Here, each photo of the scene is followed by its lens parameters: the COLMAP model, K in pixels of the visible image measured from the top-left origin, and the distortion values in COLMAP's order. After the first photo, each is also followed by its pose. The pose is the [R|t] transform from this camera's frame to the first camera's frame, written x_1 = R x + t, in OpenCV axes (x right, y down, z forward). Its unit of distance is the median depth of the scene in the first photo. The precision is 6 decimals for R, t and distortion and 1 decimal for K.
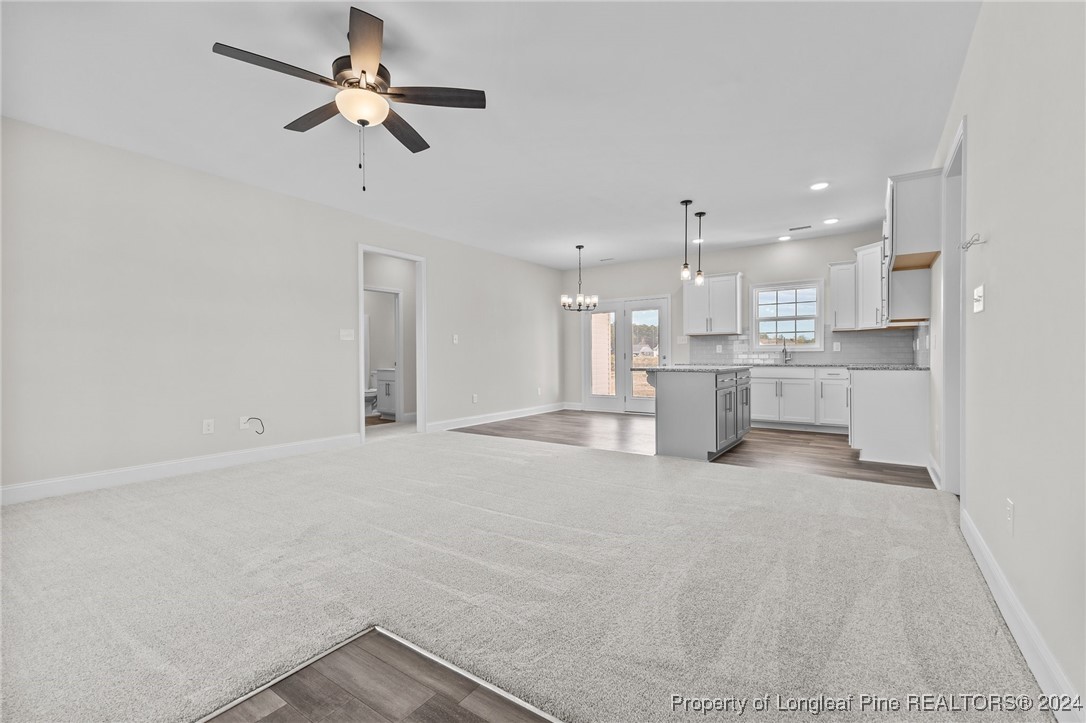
lens RADIAL K [[468.9, 0, 543.8], [0, 468.9, 365.2], [0, 0, 1]] dist [-0.000813, -0.000239]
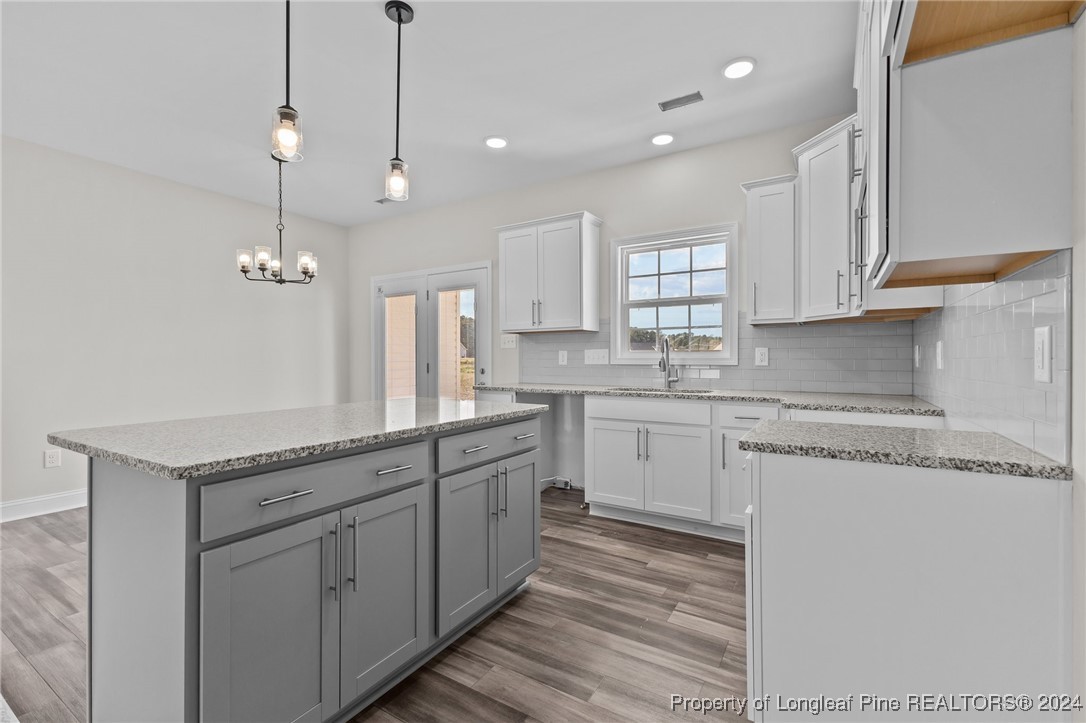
lens RADIAL K [[467.6, 0, 550.1], [0, 467.6, 362.4], [0, 0, 1]] dist [0.002079, -0.000040]
pose [[0.997529, 0.004097, 0.070135, 0.353847], [-0.003417, 0.999946, -0.009811, -0.026527], [-0.070172, 0.009547, 0.997489, 0.501771]]
